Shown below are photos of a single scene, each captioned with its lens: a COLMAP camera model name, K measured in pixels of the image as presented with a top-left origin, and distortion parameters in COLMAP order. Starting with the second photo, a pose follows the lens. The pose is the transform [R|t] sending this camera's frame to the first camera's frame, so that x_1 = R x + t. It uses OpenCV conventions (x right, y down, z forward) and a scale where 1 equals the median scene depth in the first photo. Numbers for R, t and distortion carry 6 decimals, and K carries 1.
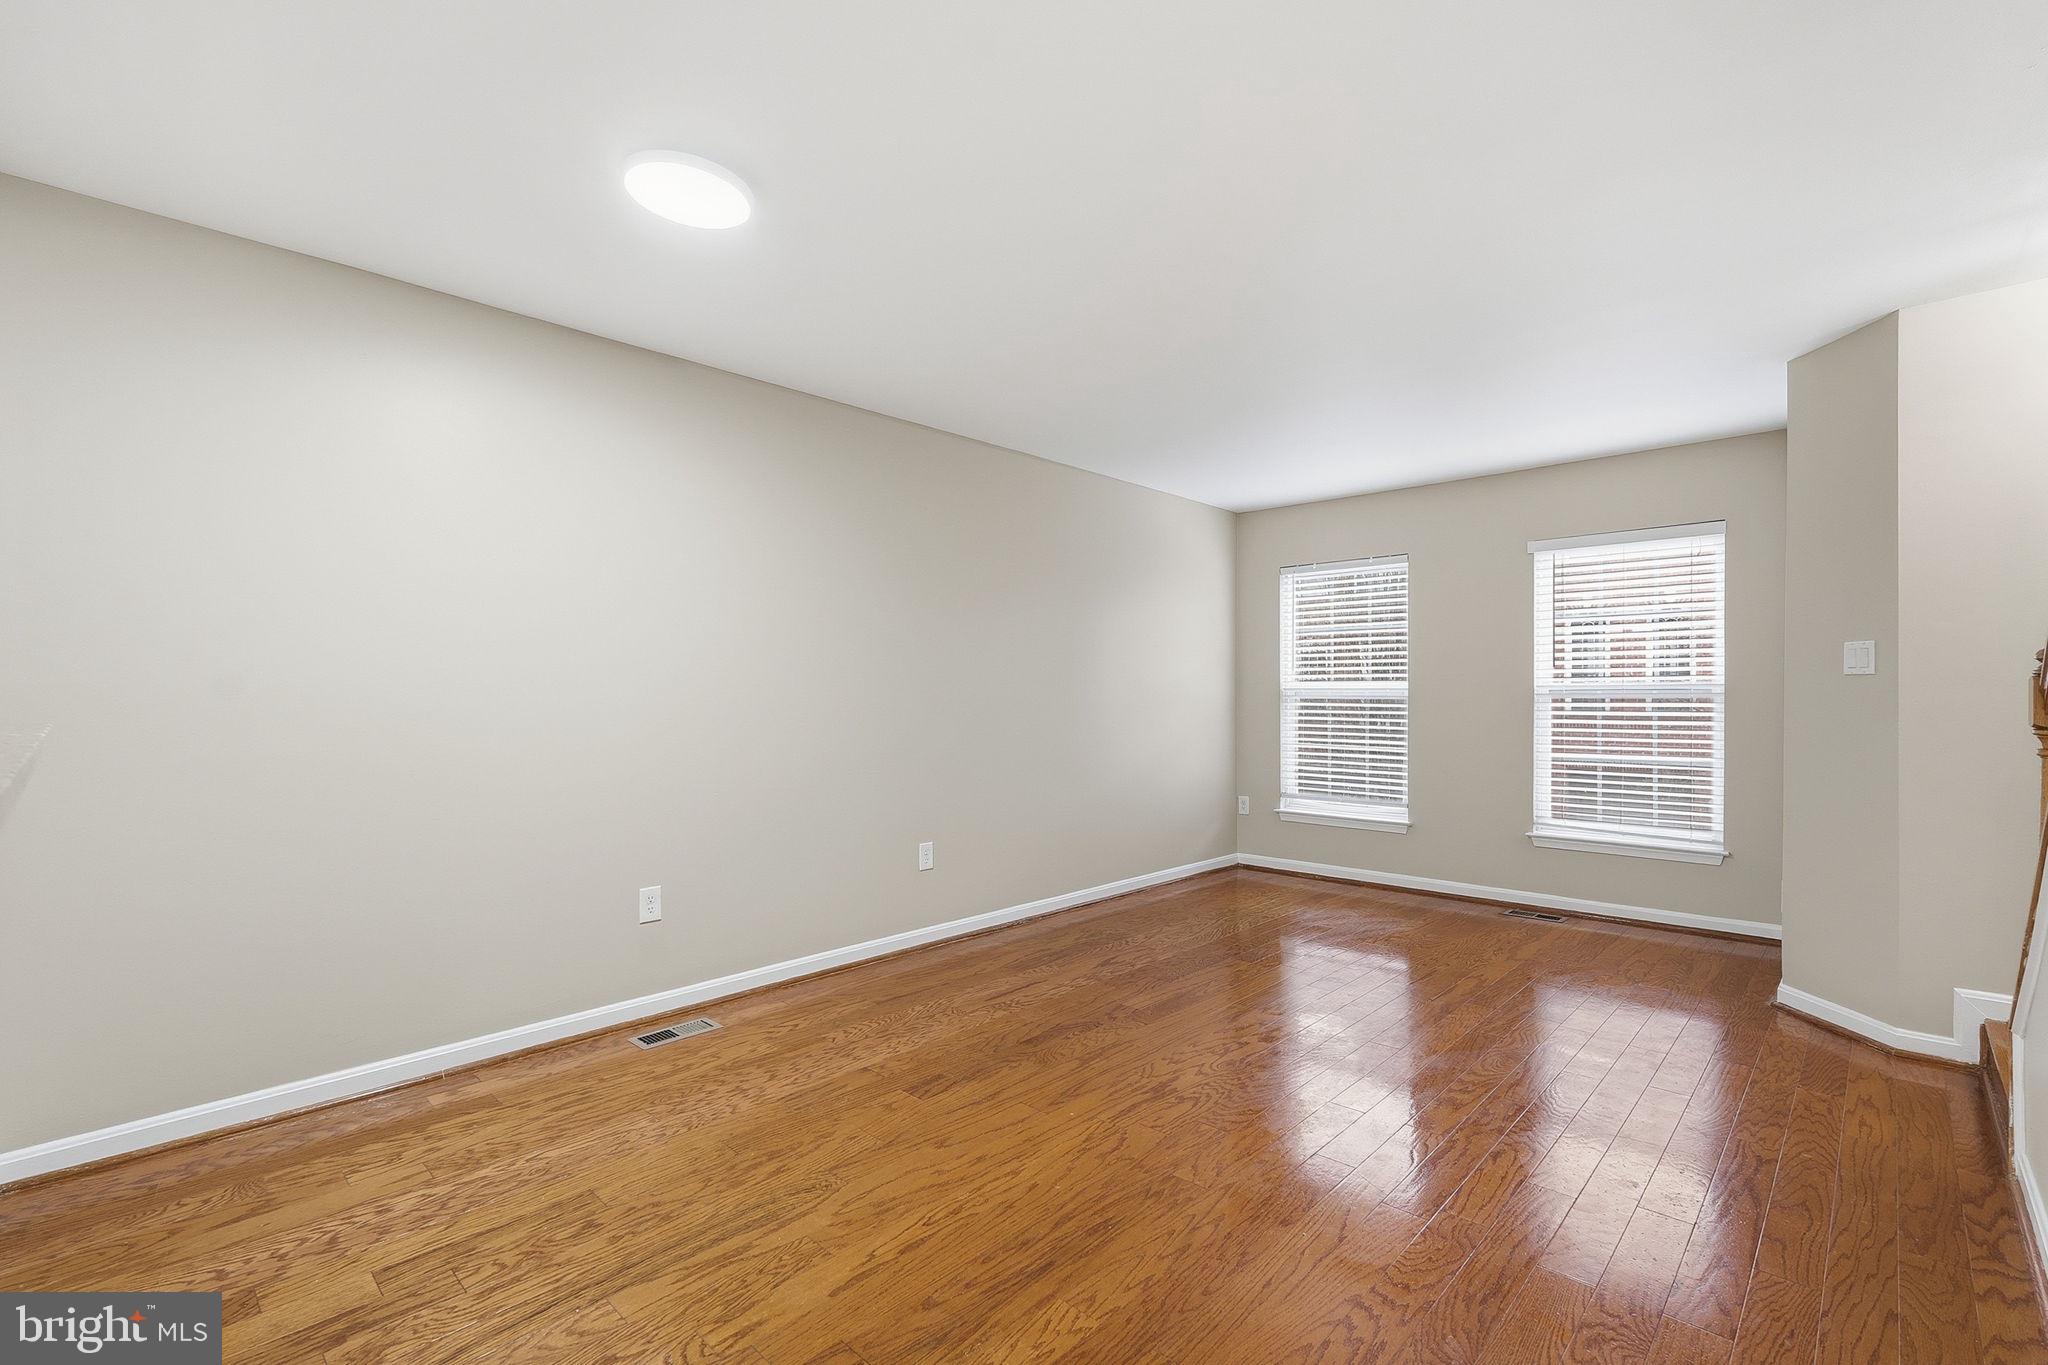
lens RADIAL K [[908.6, 0, 1021.8], [0, 908.6, 696.0], [0, 0, 1]] dist [0.000574, 0.000270]
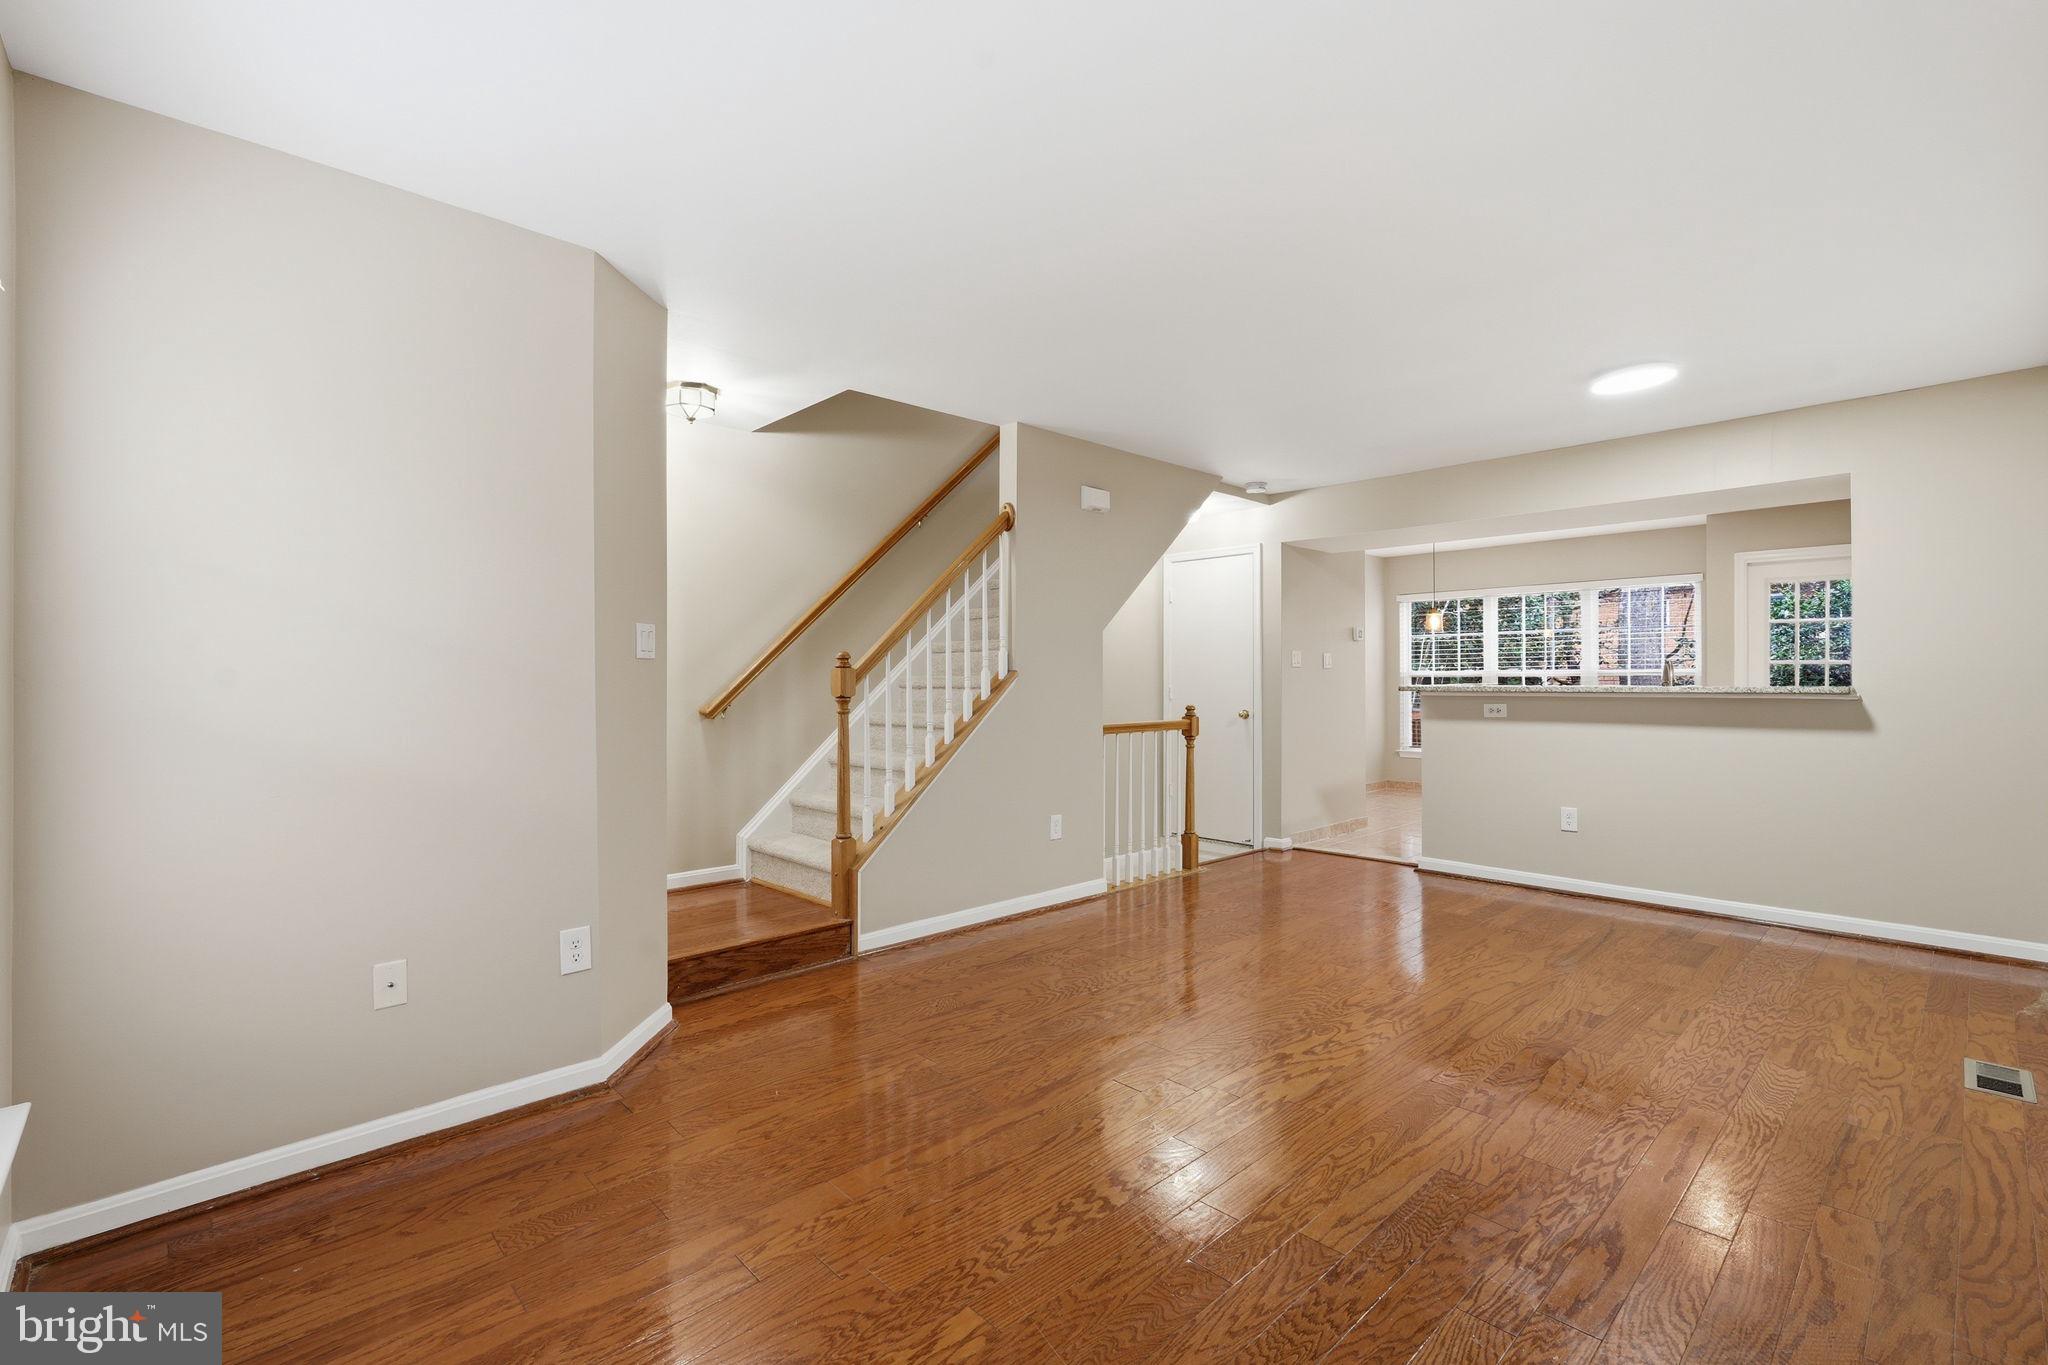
lens RADIAL K [[917.3, 0, 1019.3], [0, 917.3, 666.8], [0, 0, 1]] dist [0.003454, 0.000887]
pose [[-0.999003, 0.002588, 0.044576, 0.335589], [0.002539, 0.999996, -0.001153, -0.007726], [-0.044579, -0.001039, -0.999005, 1.317905]]
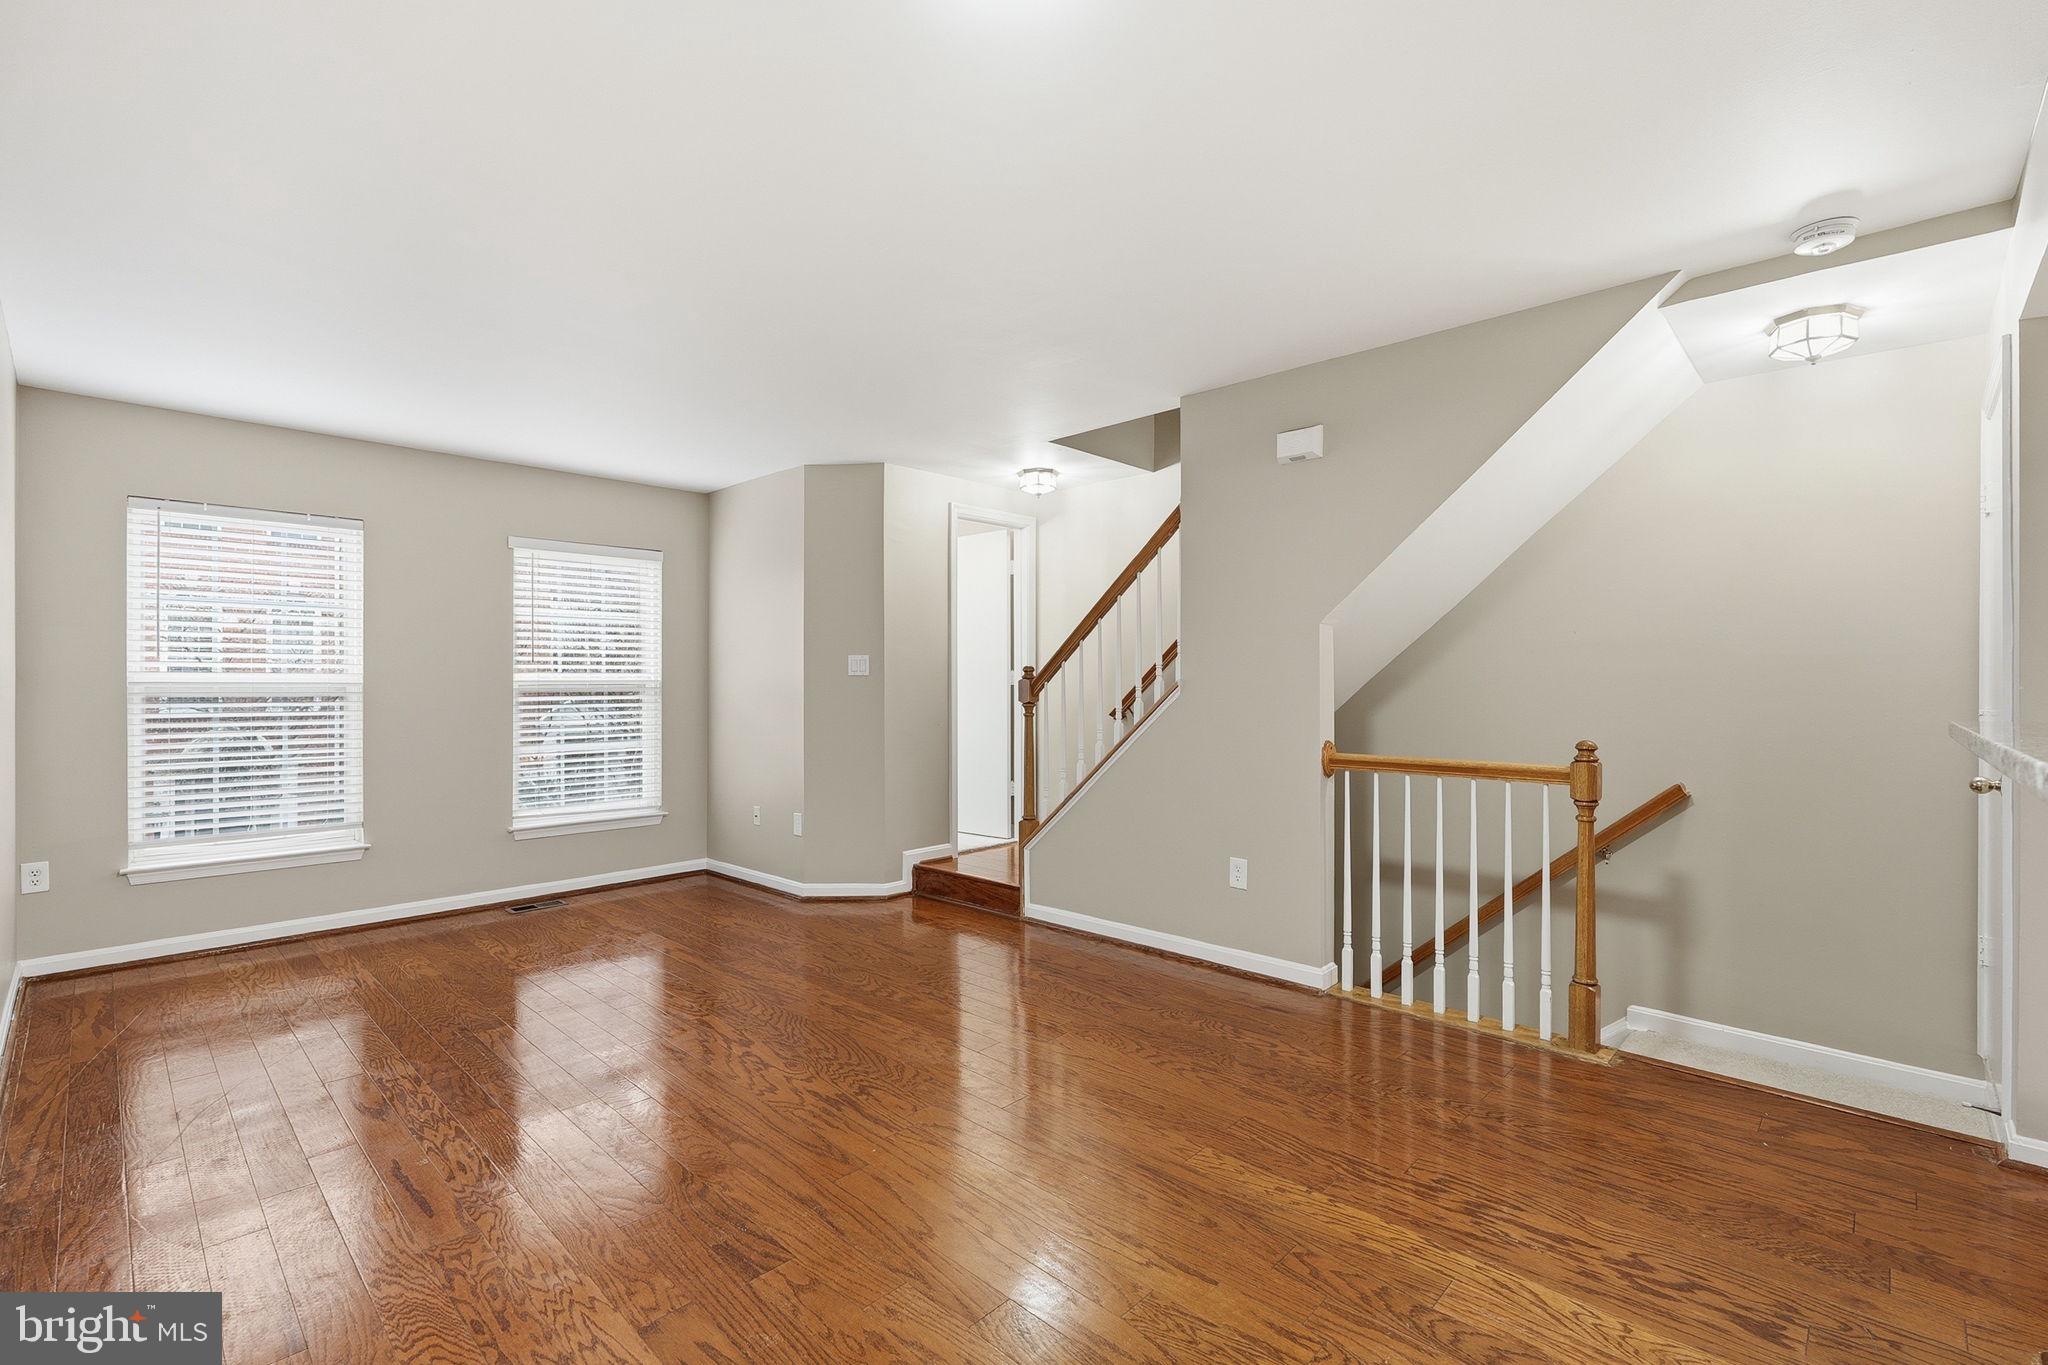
lens RADIAL K [[901.8, 0, 1038.9], [0, 901.8, 683.4], [0, 0, 1]] dist [-0.002440, -0.000105]
pose [[-0.009373, 0.004850, 0.999944, -0.474510], [0.008490, 0.999953, -0.004770, 0.001636], [-0.999920, 0.008445, -0.009413, 0.473336]]
